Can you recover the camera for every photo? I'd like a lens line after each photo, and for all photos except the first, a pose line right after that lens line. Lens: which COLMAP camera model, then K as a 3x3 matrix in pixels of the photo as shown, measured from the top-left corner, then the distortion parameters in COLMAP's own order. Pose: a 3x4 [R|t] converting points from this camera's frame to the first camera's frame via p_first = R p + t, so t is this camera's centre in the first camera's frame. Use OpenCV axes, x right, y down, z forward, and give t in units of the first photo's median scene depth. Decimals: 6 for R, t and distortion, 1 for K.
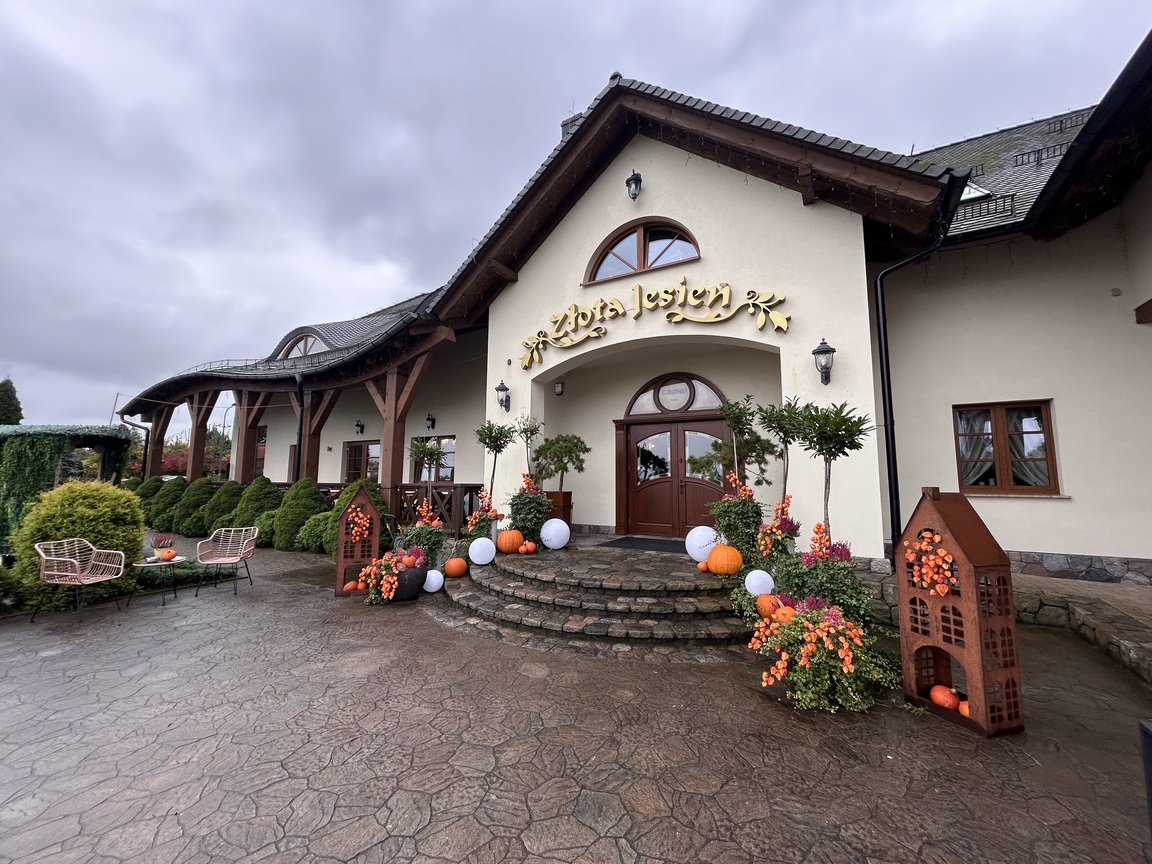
lens RADIAL K [[468.6, 0, 573.1], [0, 468.6, 430.0], [0, 0, 1]] dist [-0.000301, 0.000303]
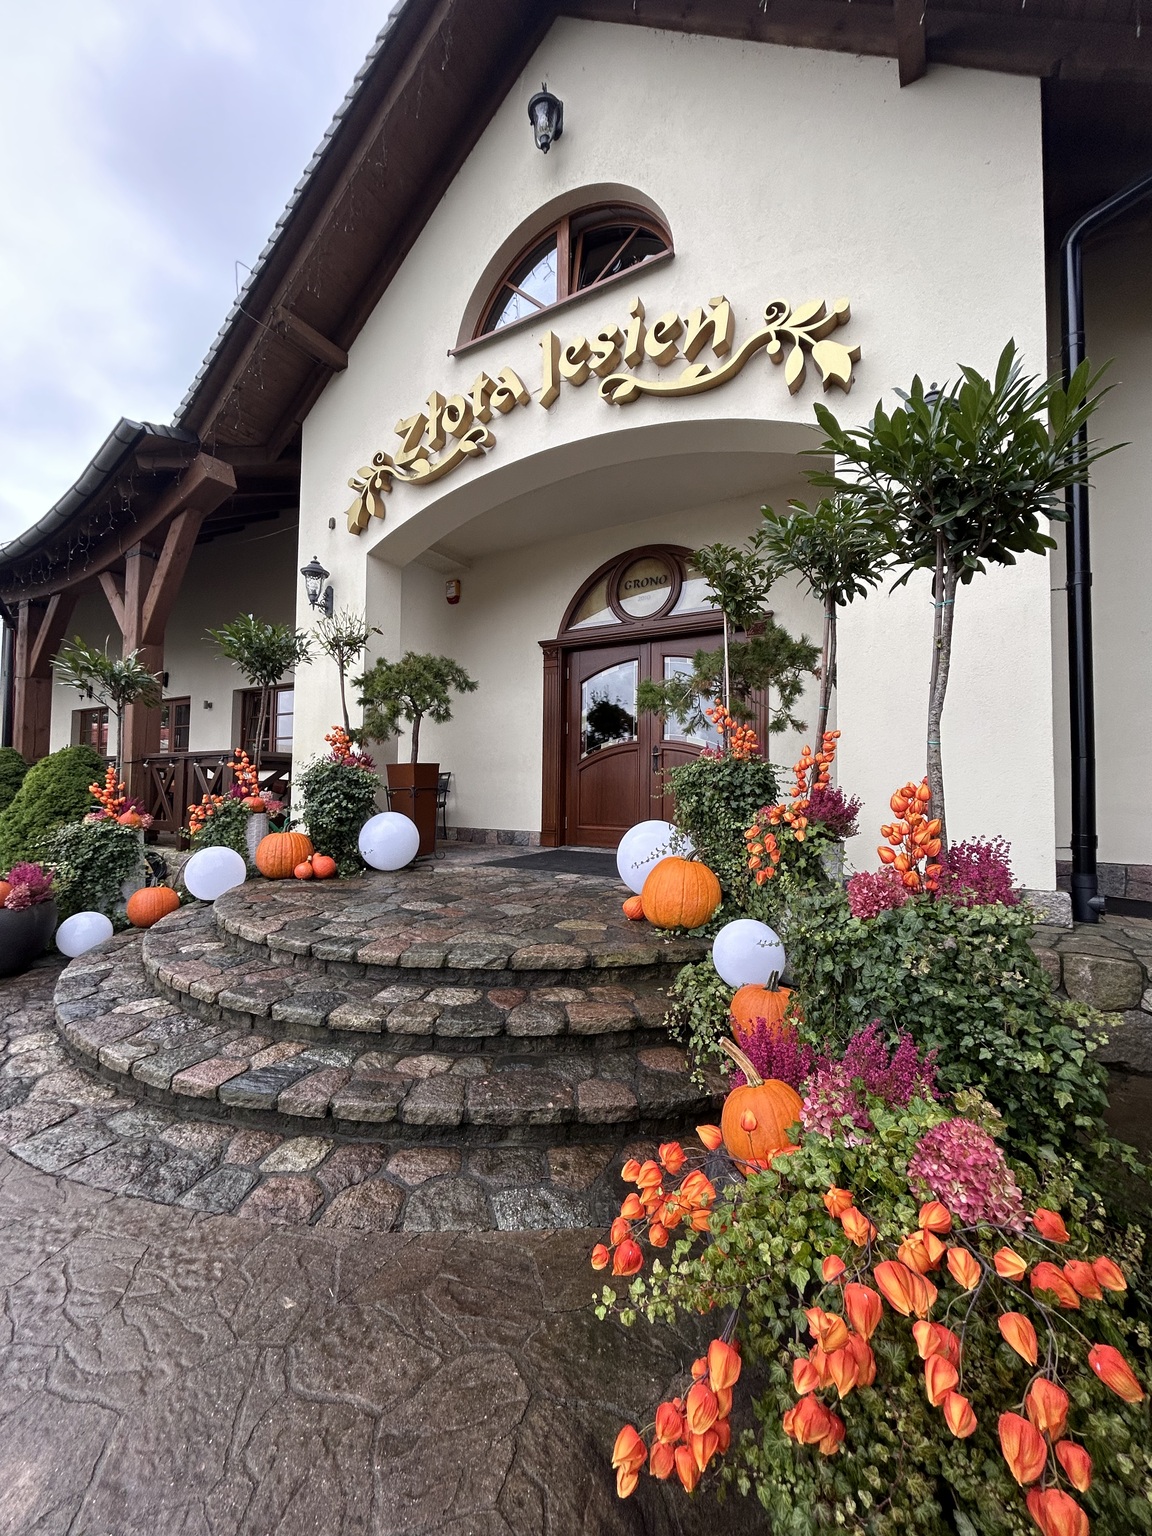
lens RADIAL K [[624.8, 0, 579.0], [0, 624.8, 764.2], [0, 0, 1]] dist [-0.000301, 0.000303]
pose [[0.999999, 0.001477, -0.000897, 0.180496], [-0.001407, 0.997326, 0.073061, 0.093212], [0.001002, -0.073060, 0.997327, 0.346177]]
